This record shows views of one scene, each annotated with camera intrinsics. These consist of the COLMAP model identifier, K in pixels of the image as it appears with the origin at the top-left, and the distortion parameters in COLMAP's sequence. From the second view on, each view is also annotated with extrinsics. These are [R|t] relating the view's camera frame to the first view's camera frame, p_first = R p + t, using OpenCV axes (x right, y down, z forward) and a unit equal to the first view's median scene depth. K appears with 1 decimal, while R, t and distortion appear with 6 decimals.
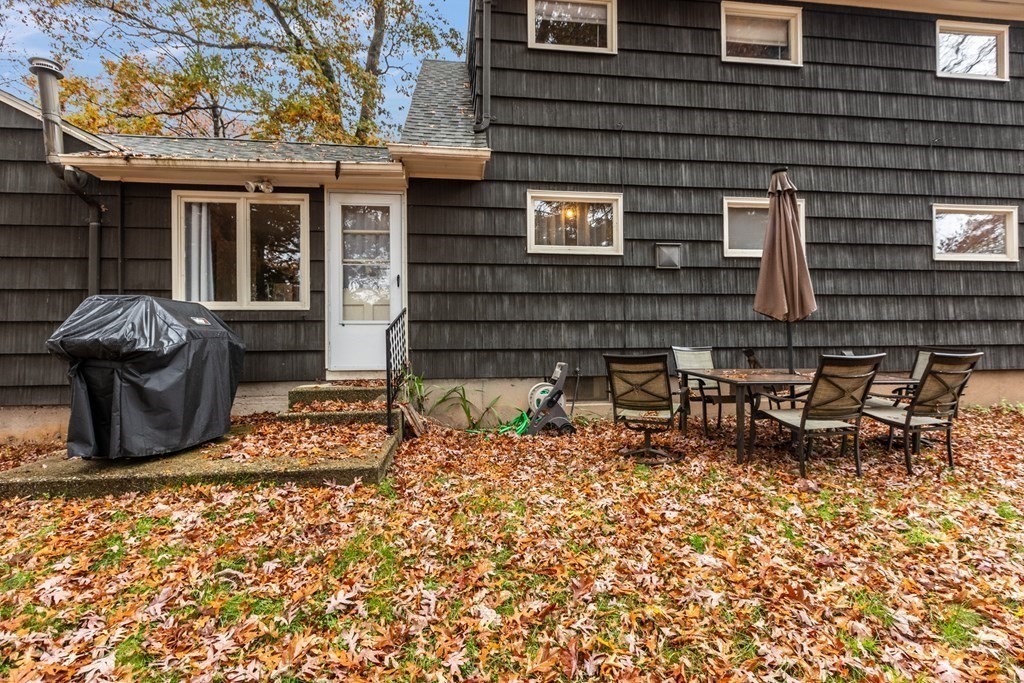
lens RADIAL K [[477.8, 0, 513.7], [0, 477.8, 341.2], [0, 0, 1]] dist [0.001239, -0.000449]
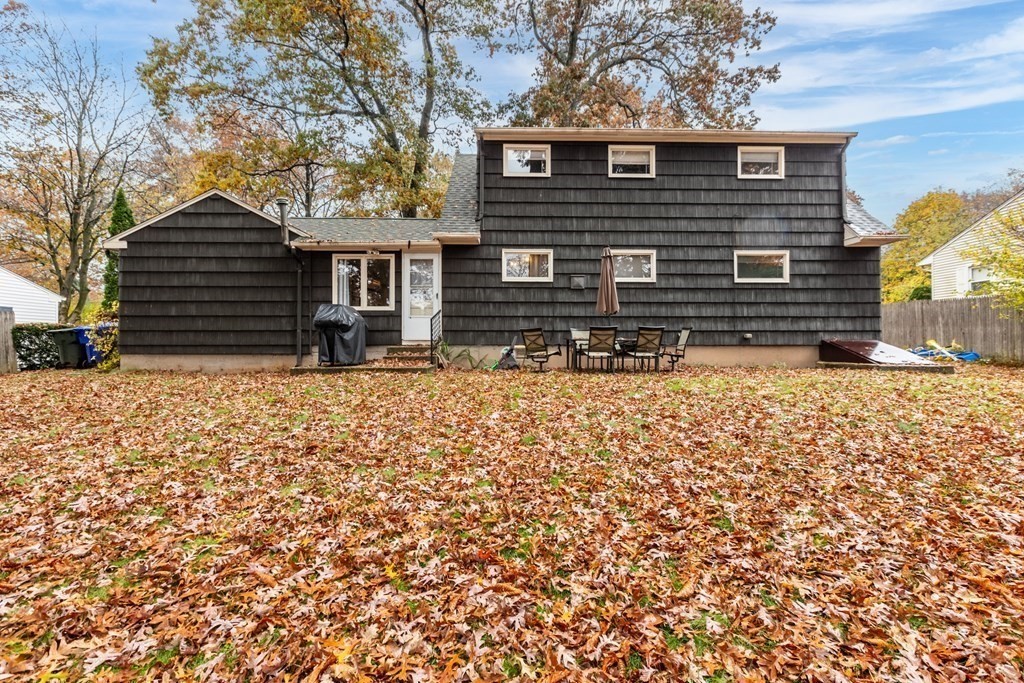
lens RADIAL K [[456.2, 0, 512.0], [0, 456.2, 341.5], [0, 0, 1]] dist [-0.000749, -0.000384]
pose [[0.995693, 0.005727, -0.092538, 0.240640], [-0.006272, 0.999965, -0.005597, 0.070983], [0.092502, 0.006153, 0.995693, -0.844873]]
